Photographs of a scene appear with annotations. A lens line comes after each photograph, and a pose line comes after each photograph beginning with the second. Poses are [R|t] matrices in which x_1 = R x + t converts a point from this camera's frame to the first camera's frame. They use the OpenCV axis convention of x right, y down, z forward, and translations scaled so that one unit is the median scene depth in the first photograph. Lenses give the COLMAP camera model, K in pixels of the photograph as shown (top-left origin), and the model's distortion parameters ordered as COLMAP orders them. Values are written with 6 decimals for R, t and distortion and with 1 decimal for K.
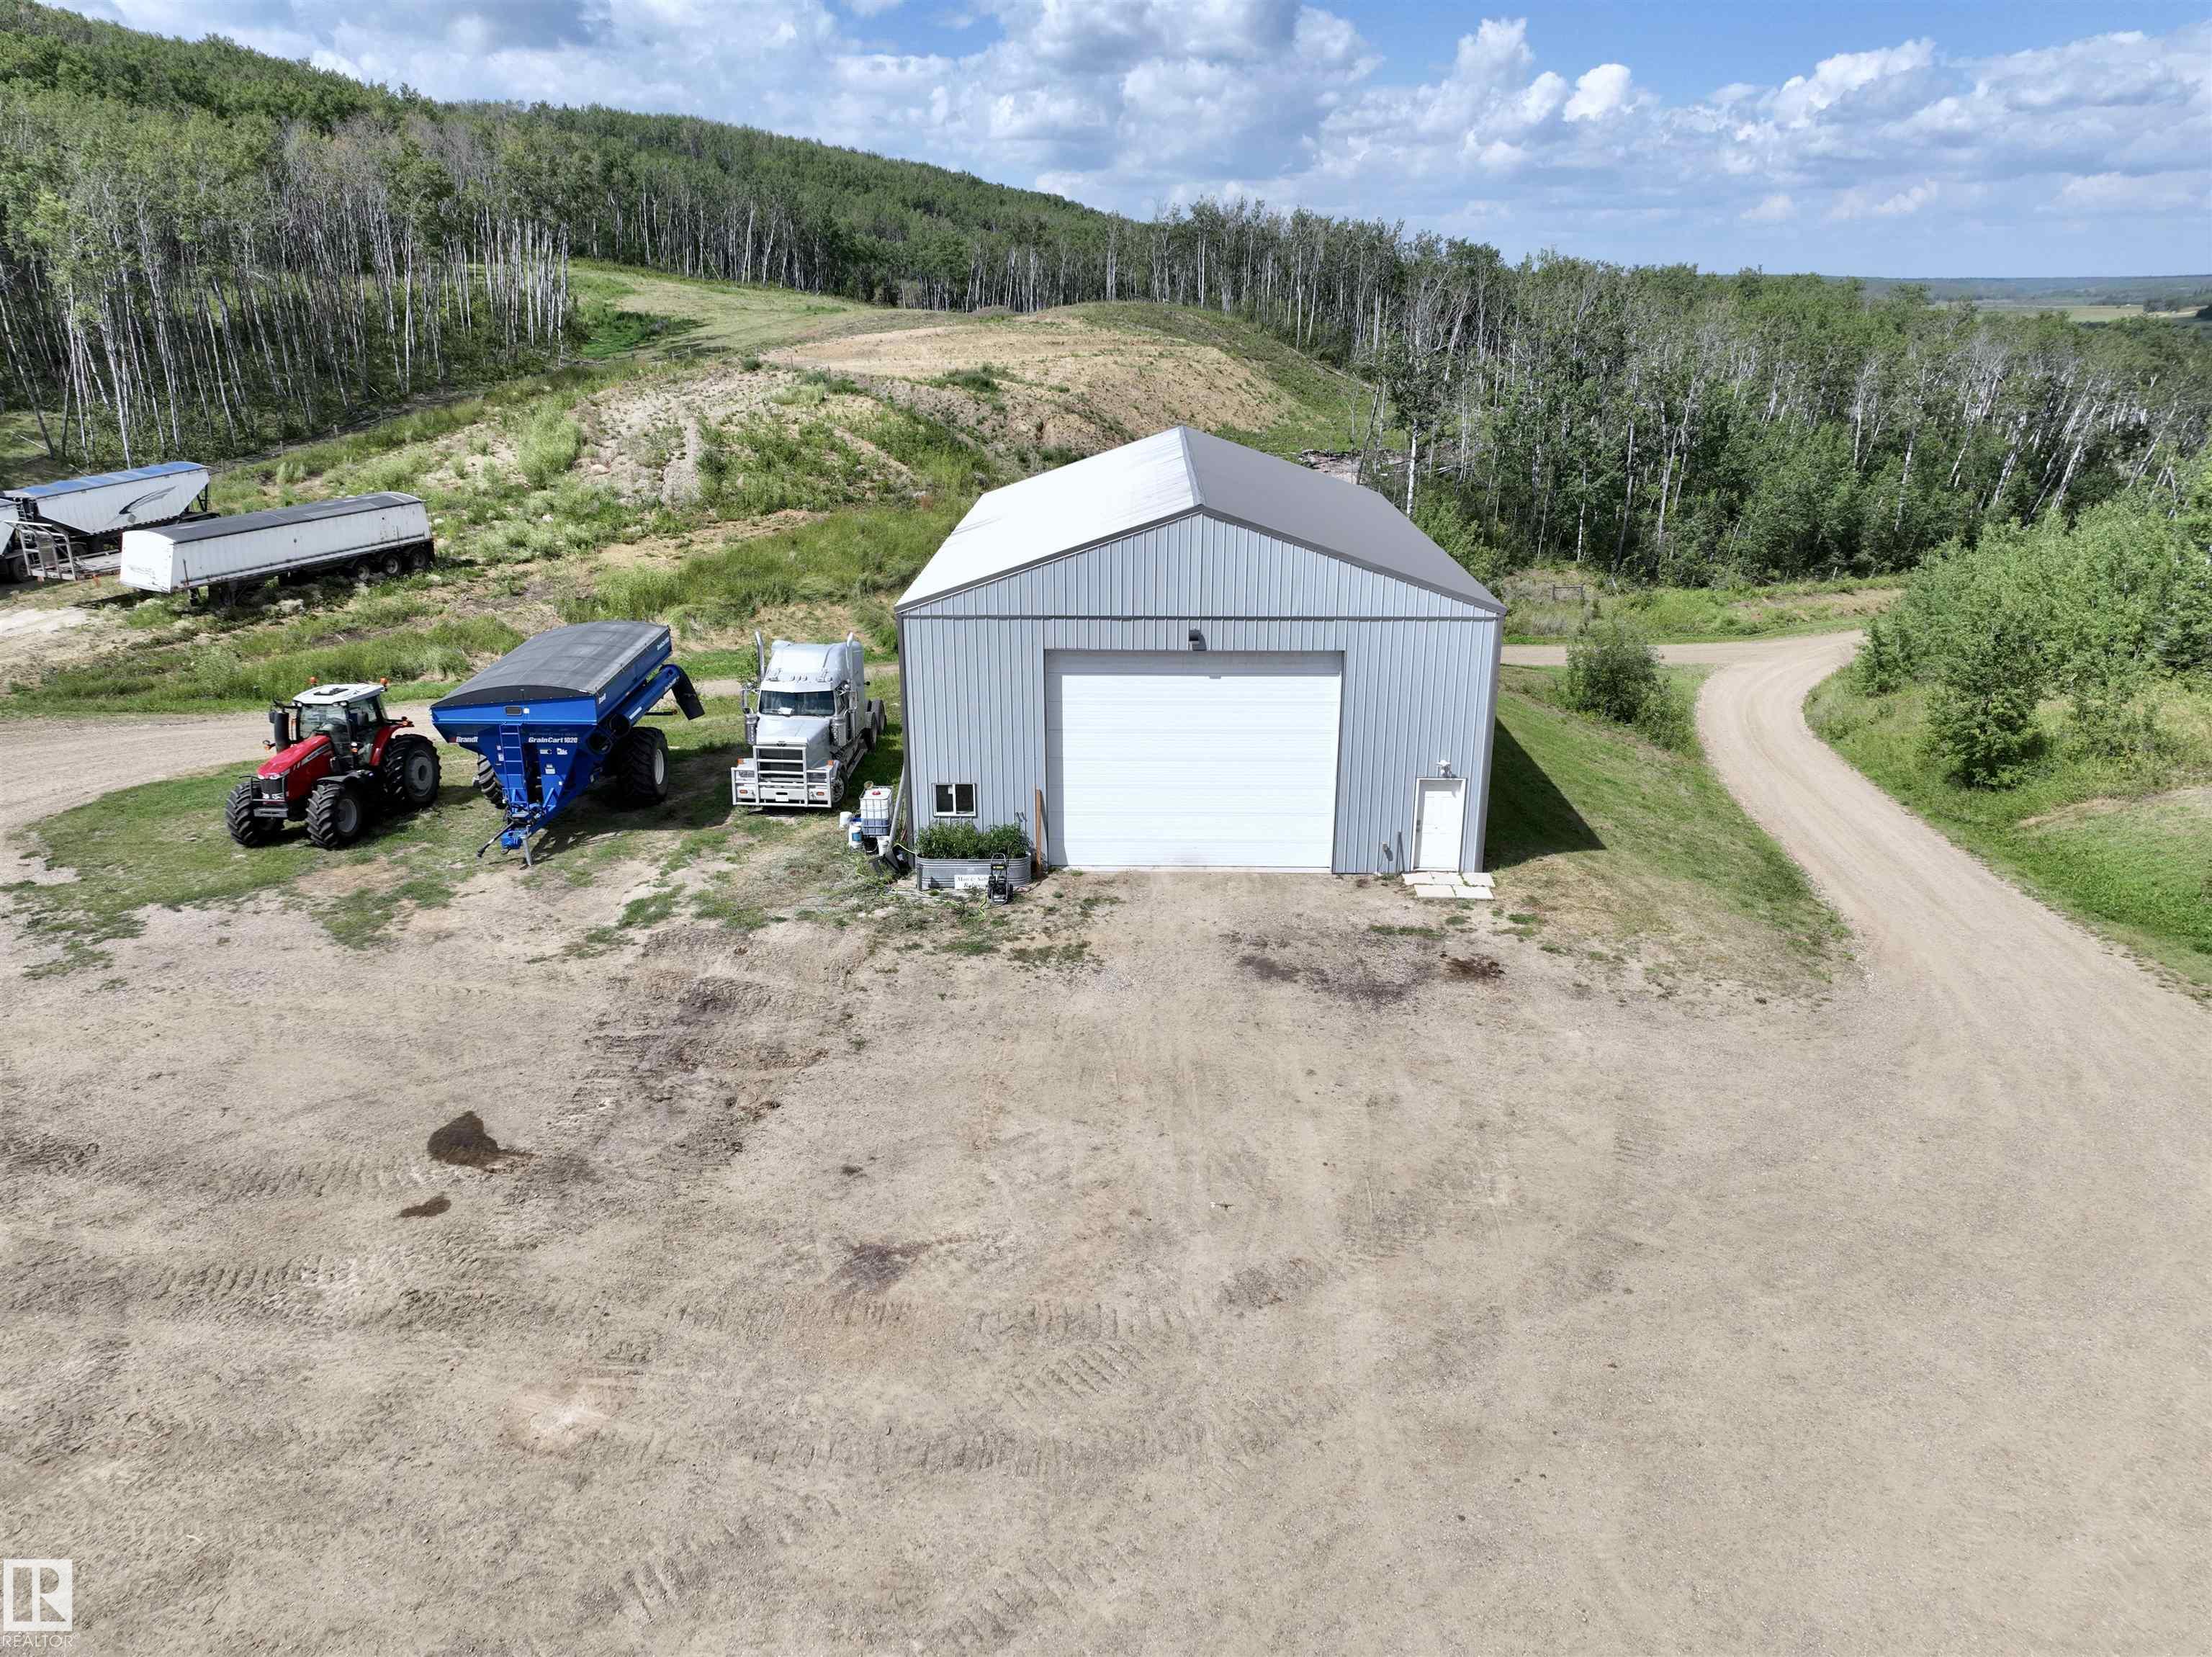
lens RADIAL K [[1556.9, 0, 1106.0], [0, 1556.9, 828.5], [0, 0, 1]] dist [-0.004363, 0.023546]
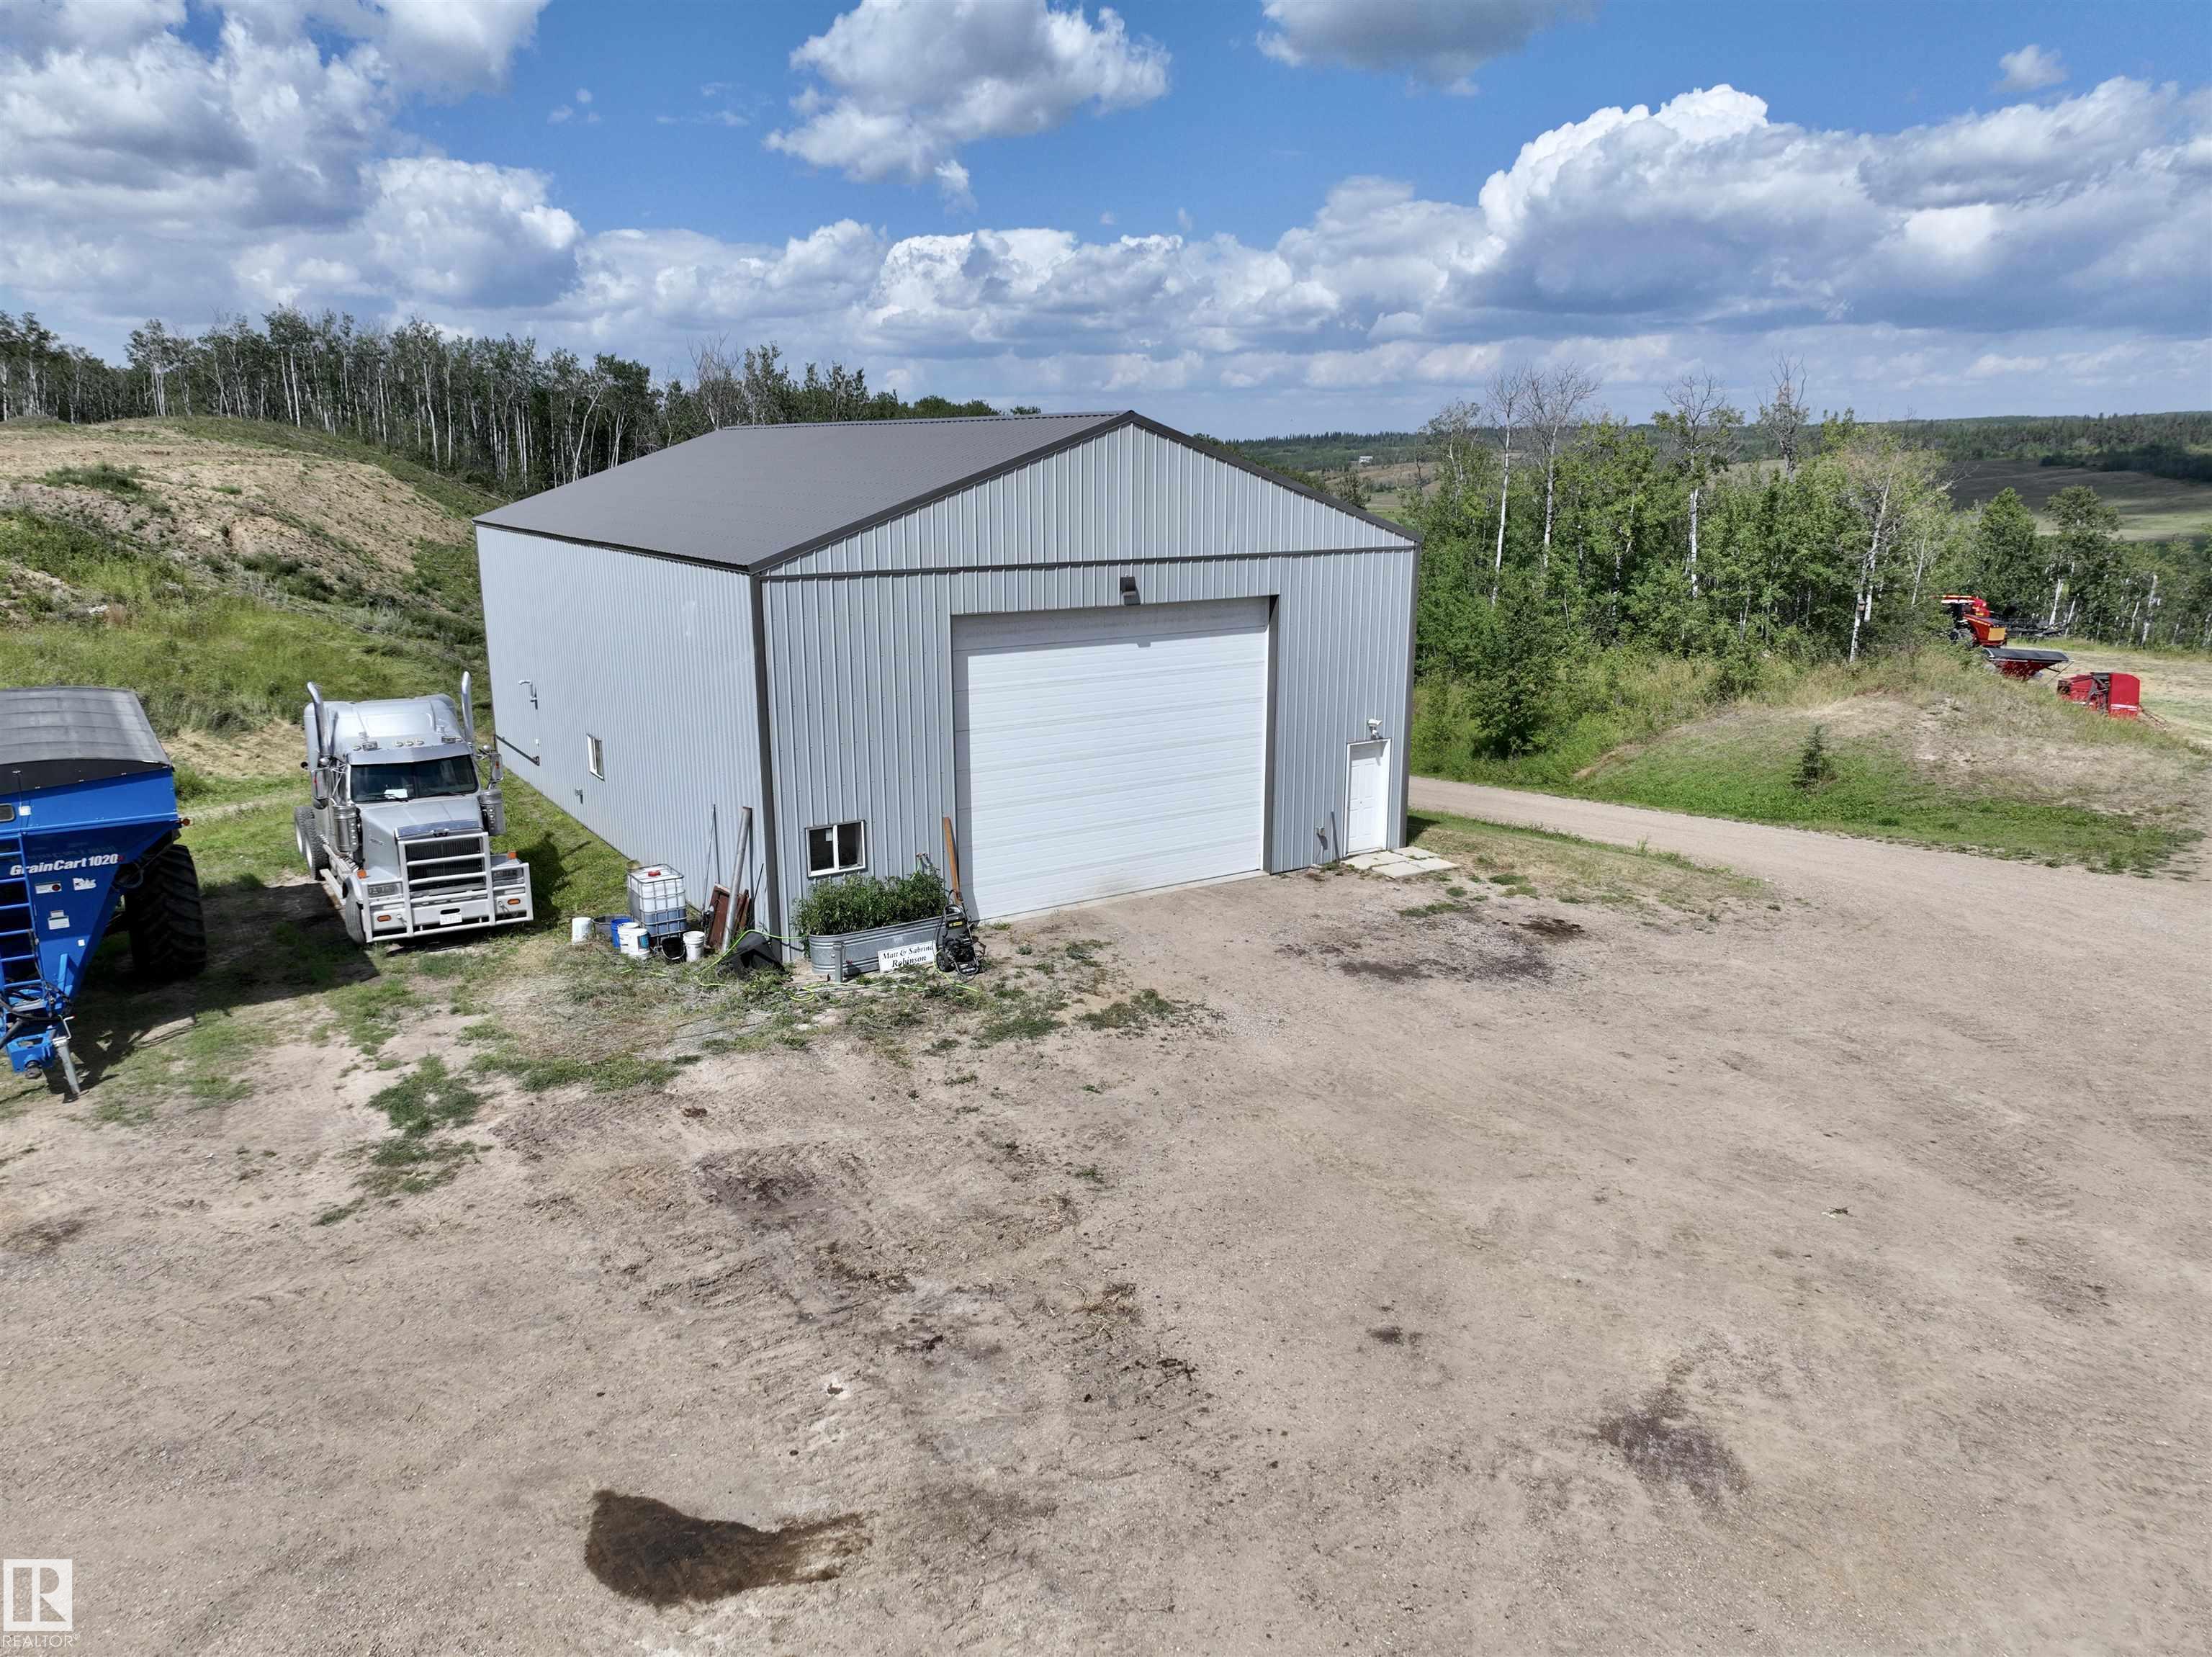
lens RADIAL K [[1556.9, 0, 1106.0], [0, 1556.9, 828.5], [0, 0, 1]] dist [-0.004363, 0.023546]
pose [[0.827678, -0.133174, 0.545173, -0.368333], [0.186759, 0.981429, -0.043796, 0.024784], [-0.529216, 0.138065, 0.837179, 0.359398]]
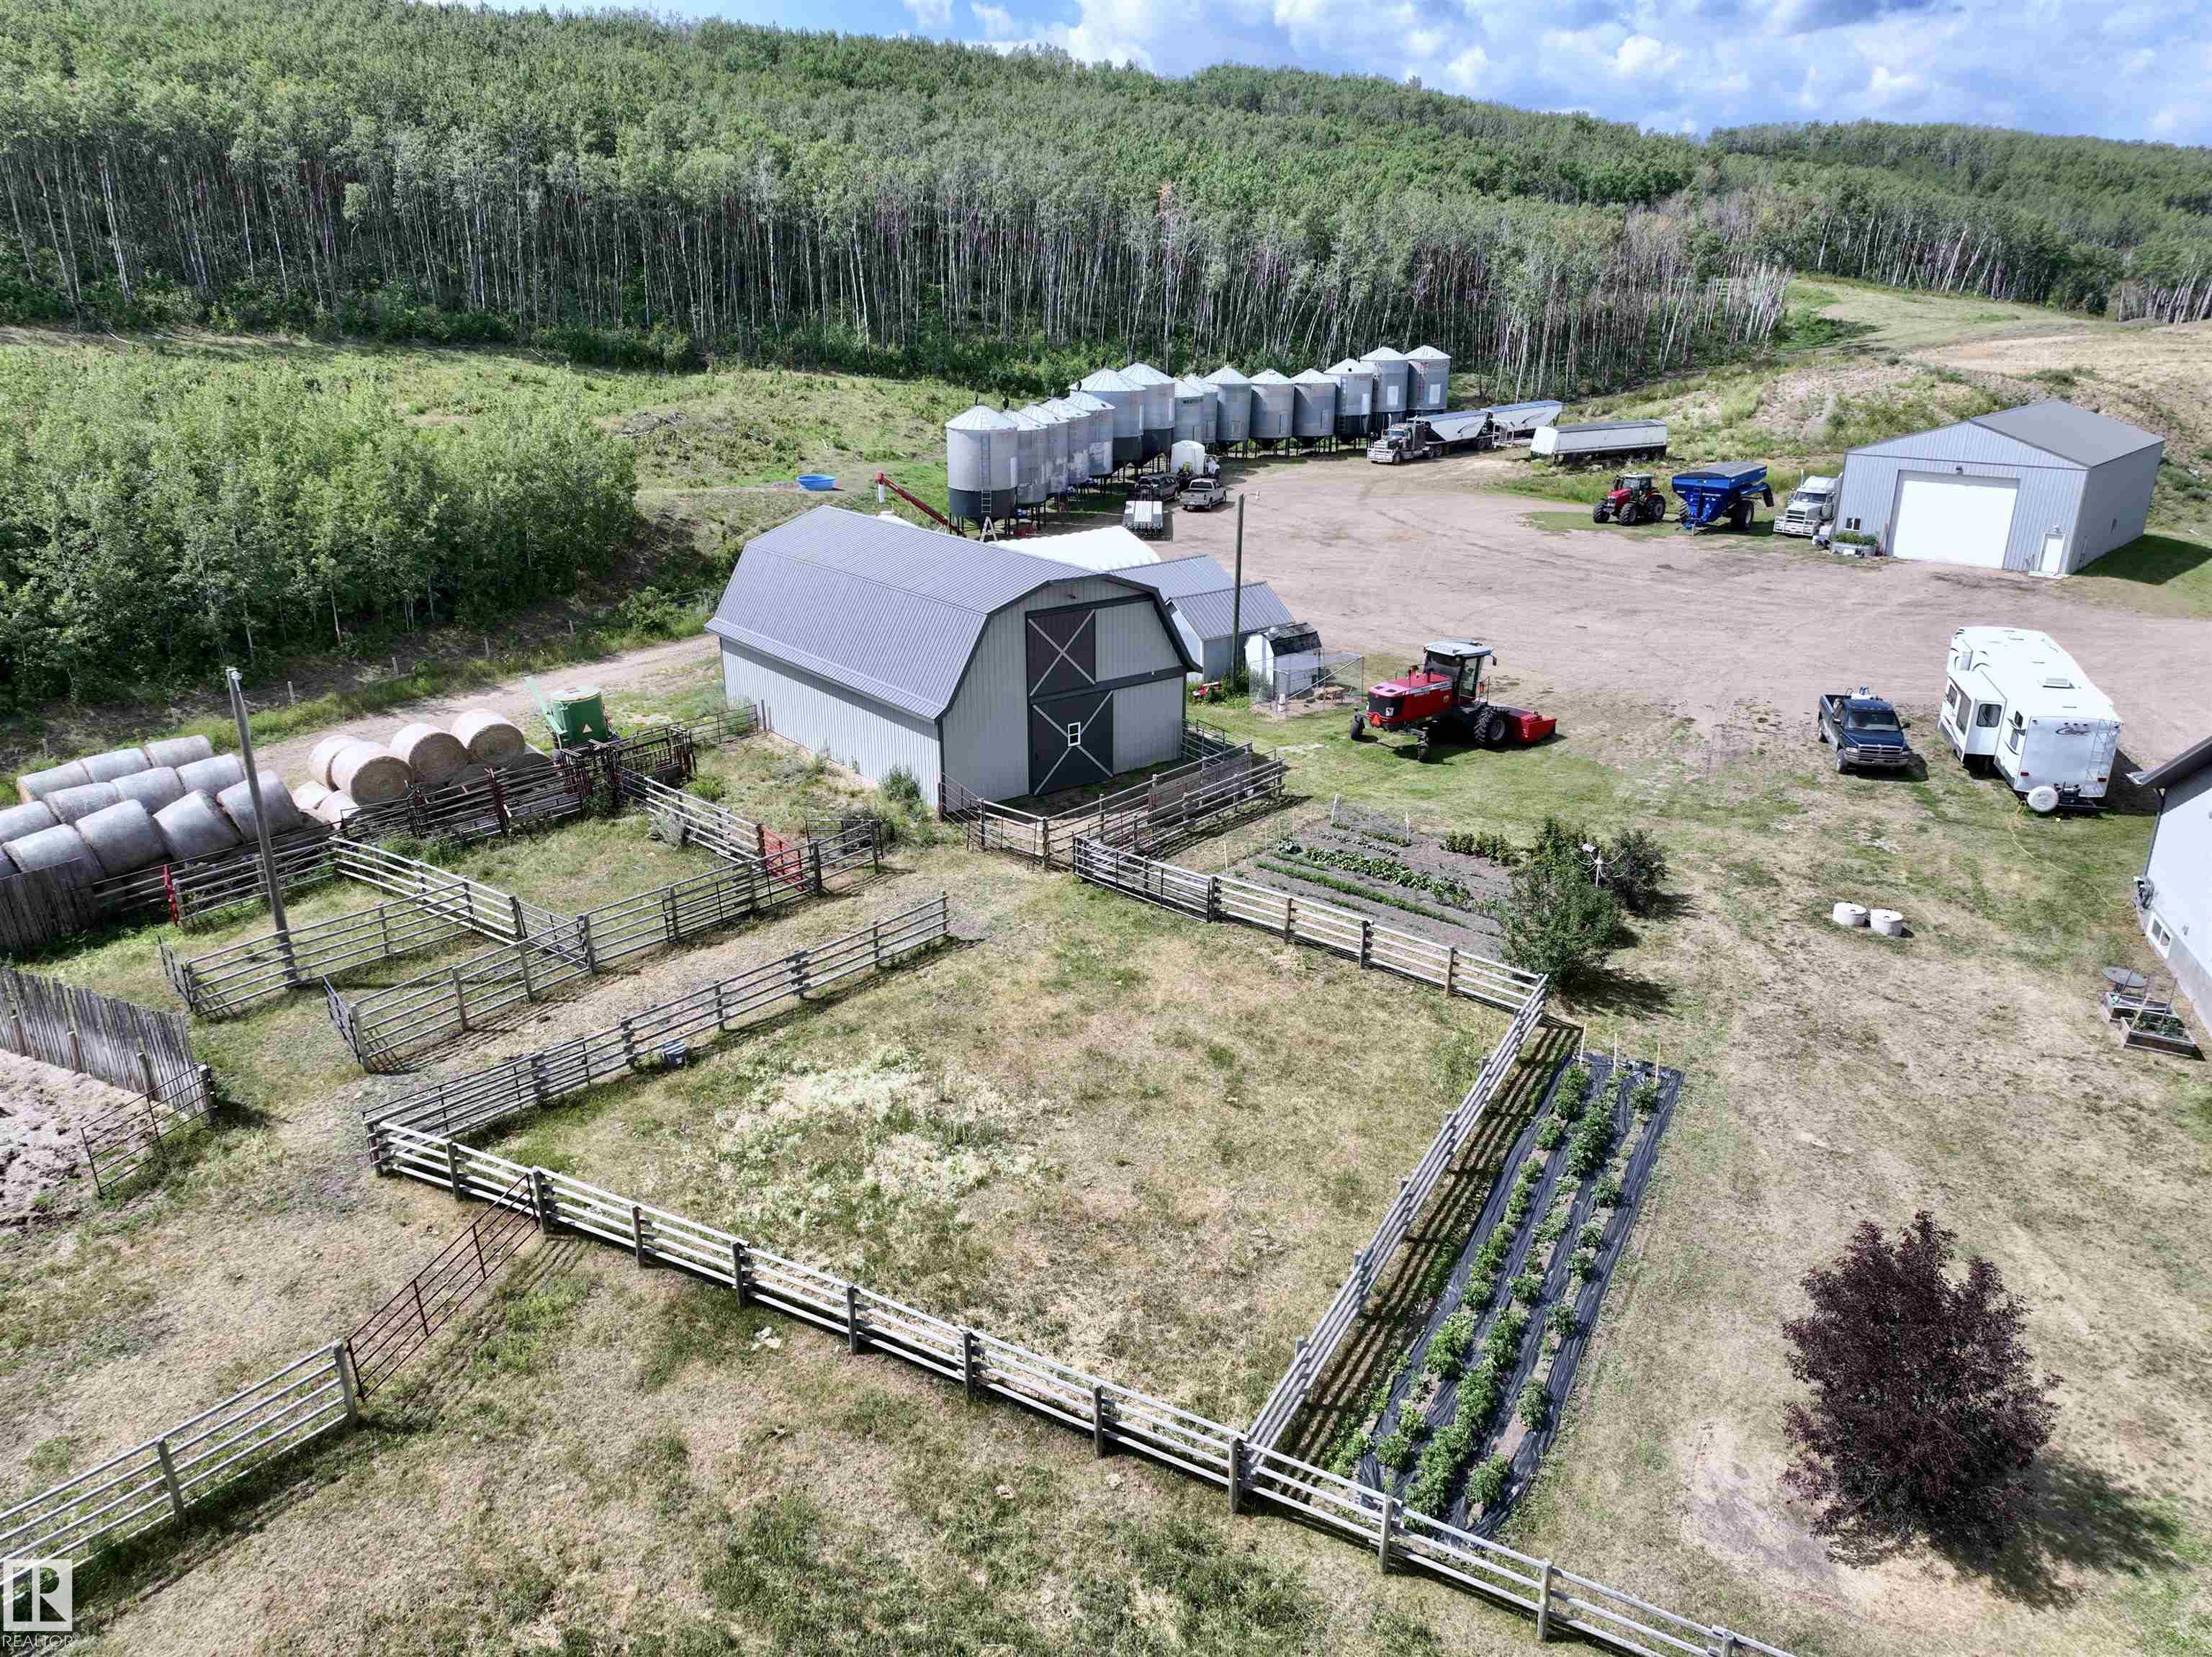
lens RADIAL K [[1556.9, 0, 1106.0], [0, 1556.9, 828.5], [0, 0, 1]] dist [-0.004363, 0.023546]
pose [[0.754102, 0.222683, -0.617854, 0.715985], [-0.217386, 0.972366, 0.085130, 0.548663], [0.619737, 0.070115, 0.781671, -1.896708]]
